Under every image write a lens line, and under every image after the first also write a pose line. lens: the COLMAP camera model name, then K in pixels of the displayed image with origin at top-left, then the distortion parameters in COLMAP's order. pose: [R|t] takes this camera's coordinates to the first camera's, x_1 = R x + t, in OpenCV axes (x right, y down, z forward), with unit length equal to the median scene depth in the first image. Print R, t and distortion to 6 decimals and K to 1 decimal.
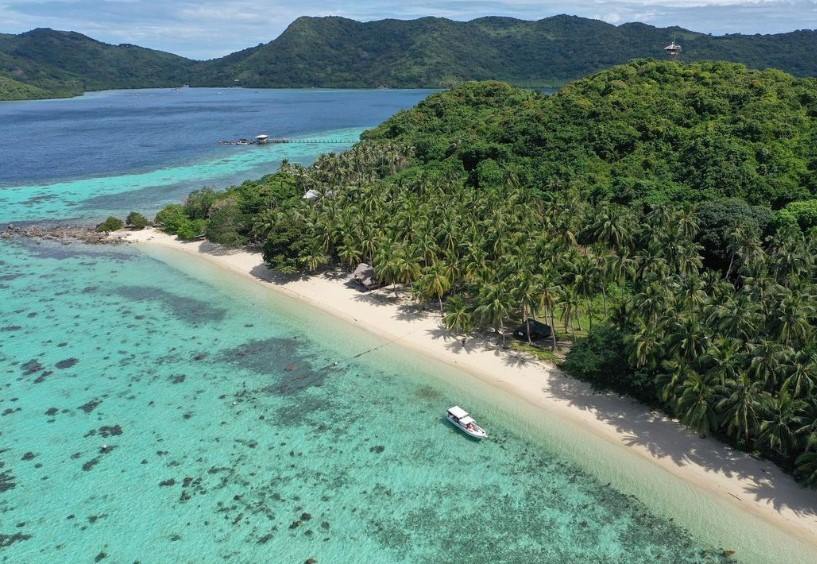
lens RADIAL K [[696.6, 0, 414.5], [0, 696.6, 283.9], [0, 0, 1]] dist [-0.051326, 0.029079]
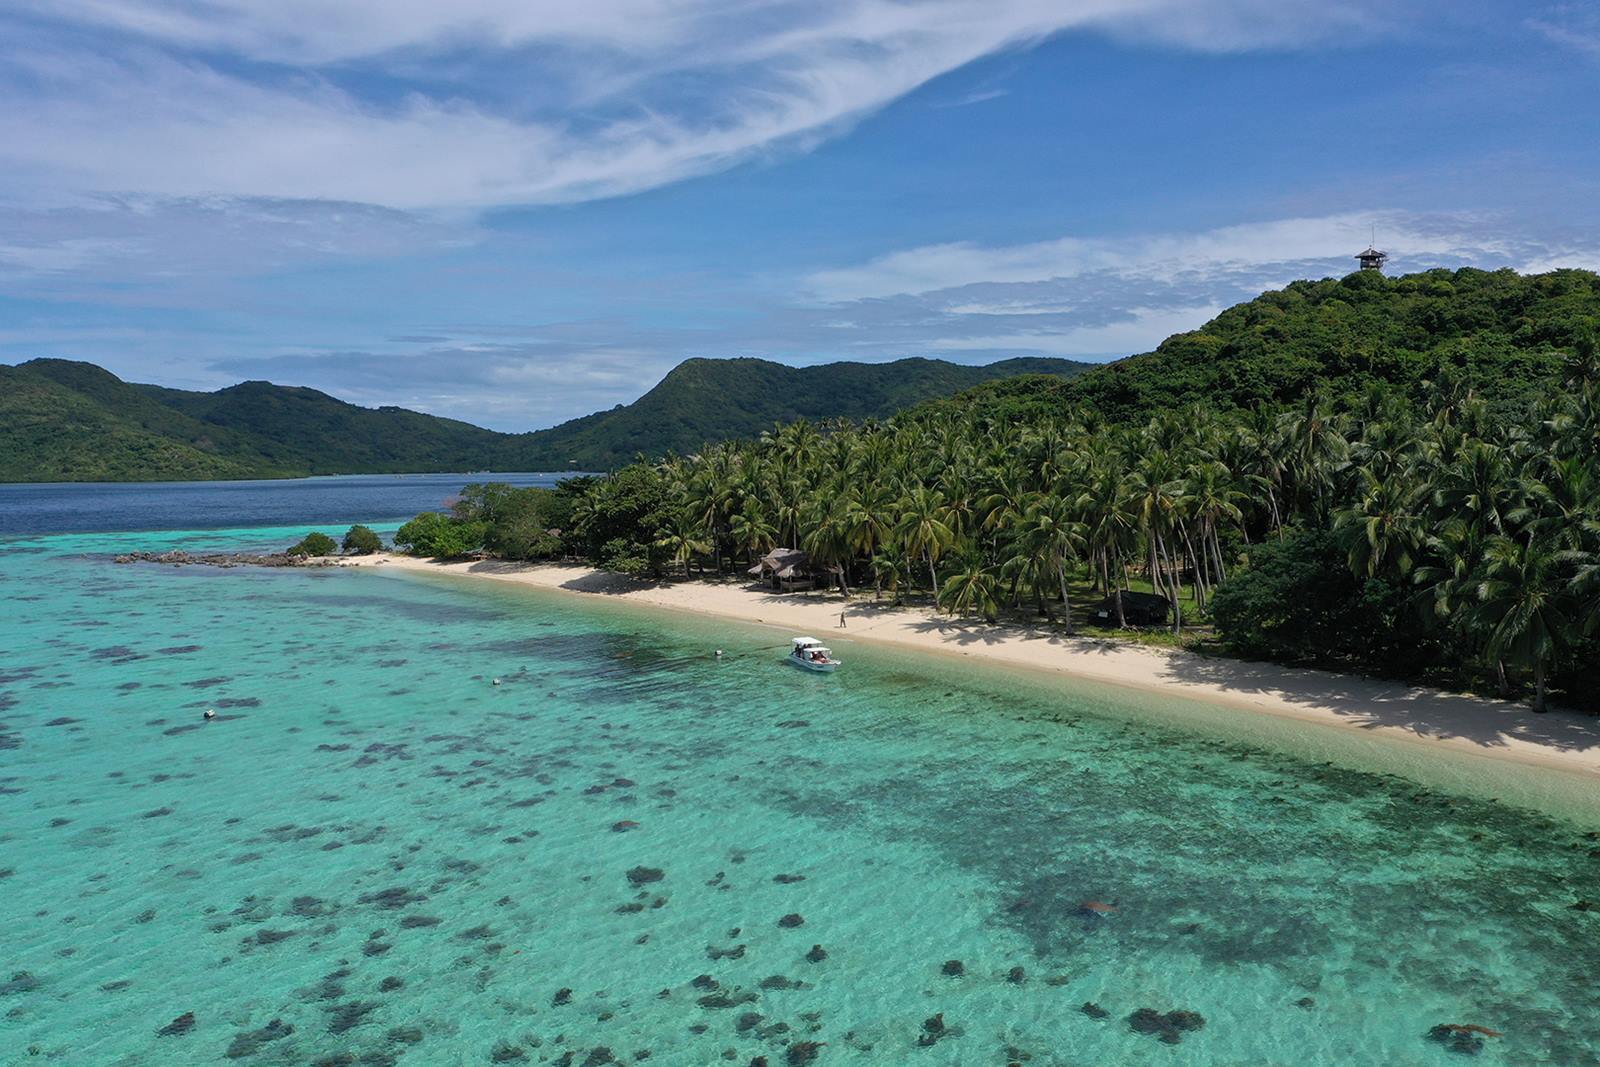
lens RADIAL K [[1294.2, 0, 758.4], [0, 1294.2, 508.4], [0, 0, 1]] dist [-0.032211, -0.009639]
pose [[0.994970, 0.003895, -0.100102, 0.004789], [-0.029956, 0.965089, -0.260202, 0.184467], [0.095594, 0.261892, 0.960351, 0.084681]]
